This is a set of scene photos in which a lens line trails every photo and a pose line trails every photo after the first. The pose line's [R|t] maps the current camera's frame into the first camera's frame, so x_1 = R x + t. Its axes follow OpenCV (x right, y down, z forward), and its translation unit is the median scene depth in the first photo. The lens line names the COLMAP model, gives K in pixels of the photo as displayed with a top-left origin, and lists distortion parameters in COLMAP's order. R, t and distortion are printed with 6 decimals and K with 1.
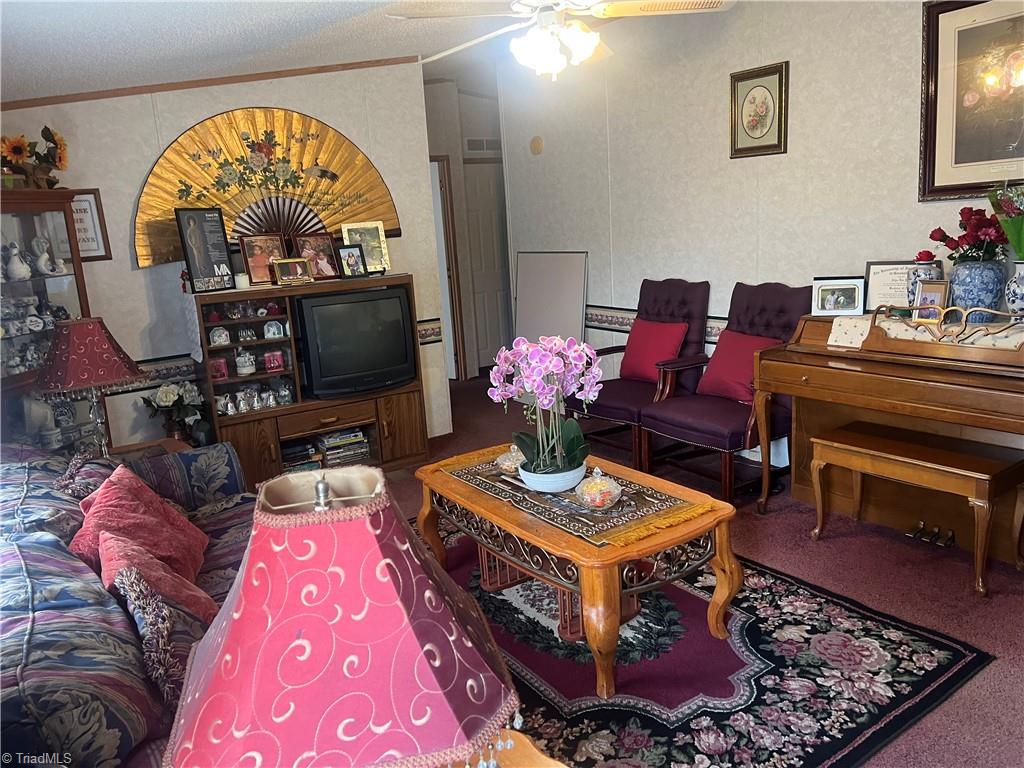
lens RADIAL K [[767.8, 0, 513.7], [0, 767.8, 393.0], [0, 0, 1]] dist [0.056012, -0.071087]
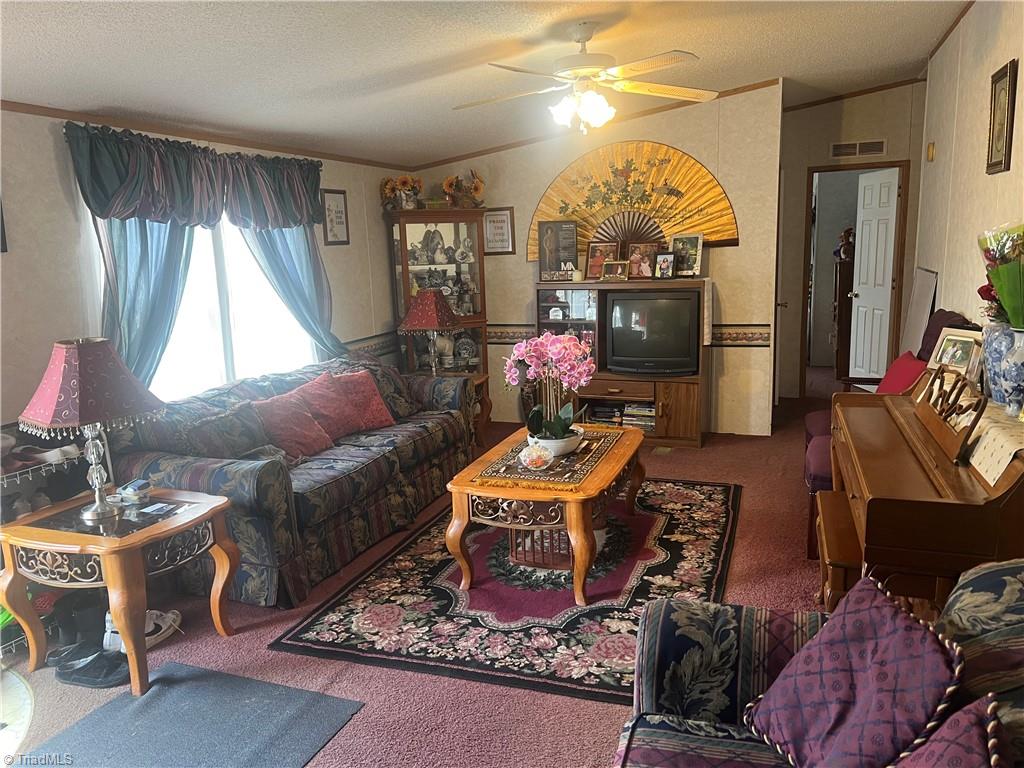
lens RADIAL K [[767.8, 0, 513.7], [0, 767.8, 393.0], [0, 0, 1]] dist [0.056012, -0.071087]
pose [[0.592988, 0.198793, -0.780286, 0.671557], [-0.185730, 0.976683, 0.107681, -0.068374], [0.783498, 0.081069, 0.616083, 0.104452]]
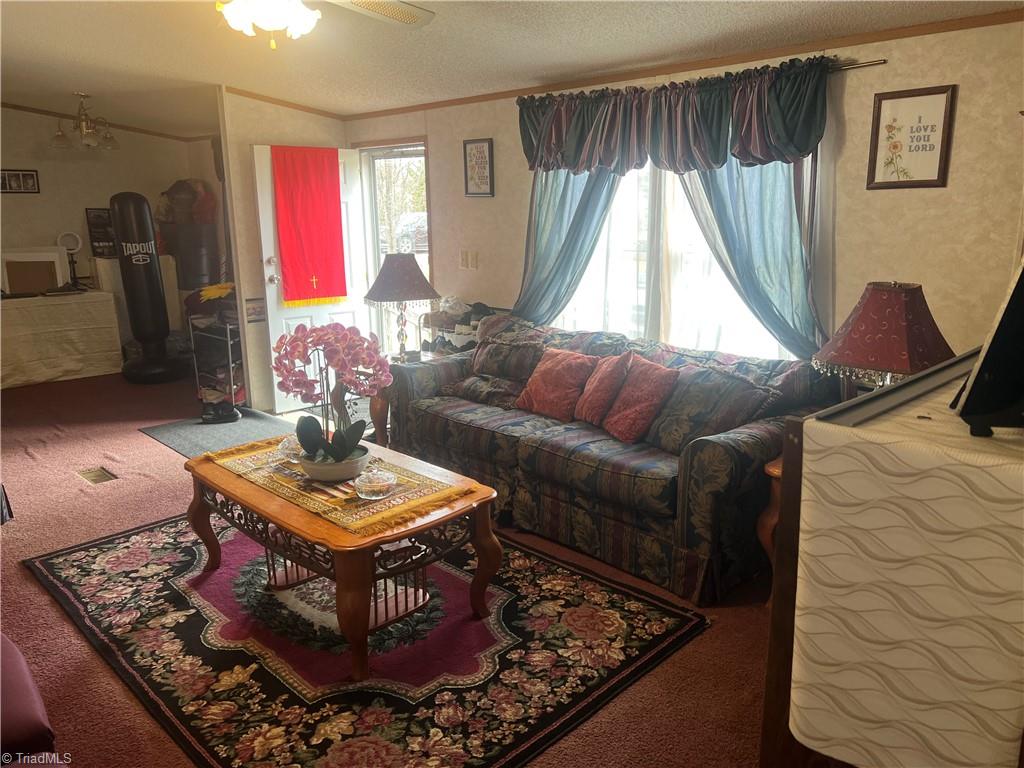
lens RADIAL K [[767.8, 0, 513.7], [0, 767.8, 393.0], [0, 0, 1]] dist [0.056012, -0.071087]
pose [[-0.979255, 0.120192, -0.163137, -0.015559], [0.032526, 0.887888, 0.458909, -0.289449], [0.200005, 0.444082, -0.873378, 1.274709]]
